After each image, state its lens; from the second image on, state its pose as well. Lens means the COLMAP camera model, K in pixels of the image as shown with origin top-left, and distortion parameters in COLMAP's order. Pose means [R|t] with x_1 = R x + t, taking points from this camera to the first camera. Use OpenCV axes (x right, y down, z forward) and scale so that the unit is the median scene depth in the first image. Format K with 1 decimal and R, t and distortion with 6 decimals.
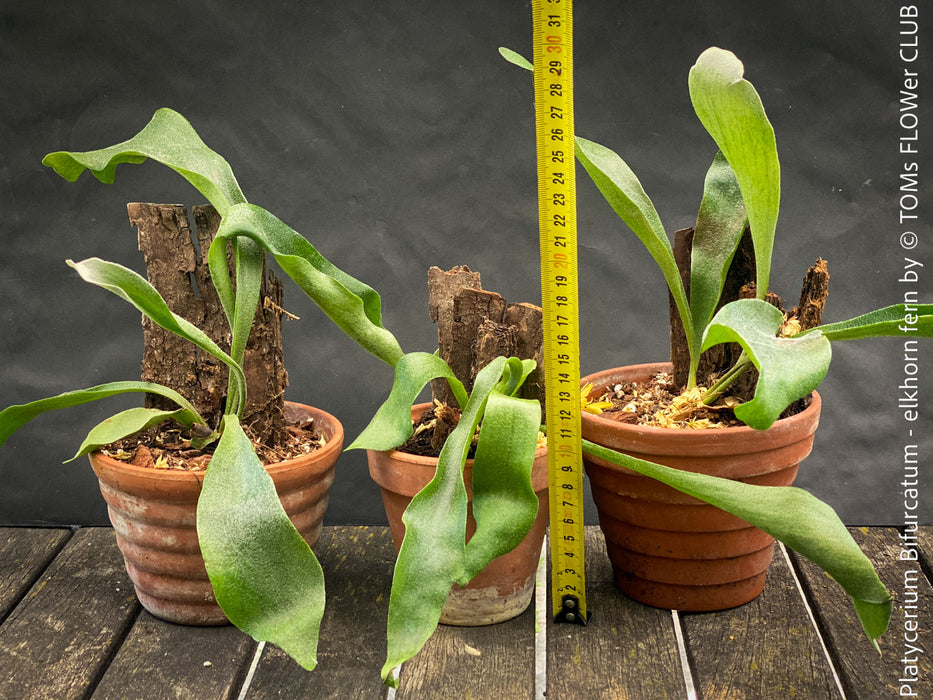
lens RADIAL K [[1643.2, 0, 414.6], [0, 1643.2, 349.8], [0, 0, 1]] dist [0.143342, -0.025692]
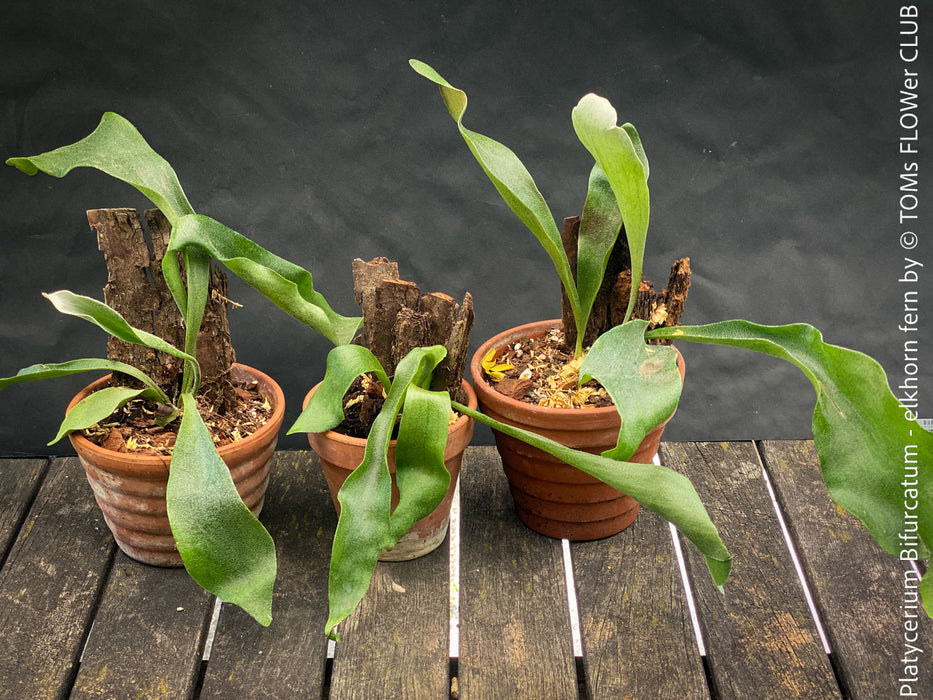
lens RADIAL K [[1643.2, 0, 414.6], [0, 1643.2, 349.8], [0, 0, 1]] dist [0.143342, -0.025692]
pose [[0.998605, -0.030851, 0.042850, 0.000307], [0.022371, 0.982316, 0.185889, -0.208417], [-0.047827, -0.184671, 0.981636, -0.155396]]
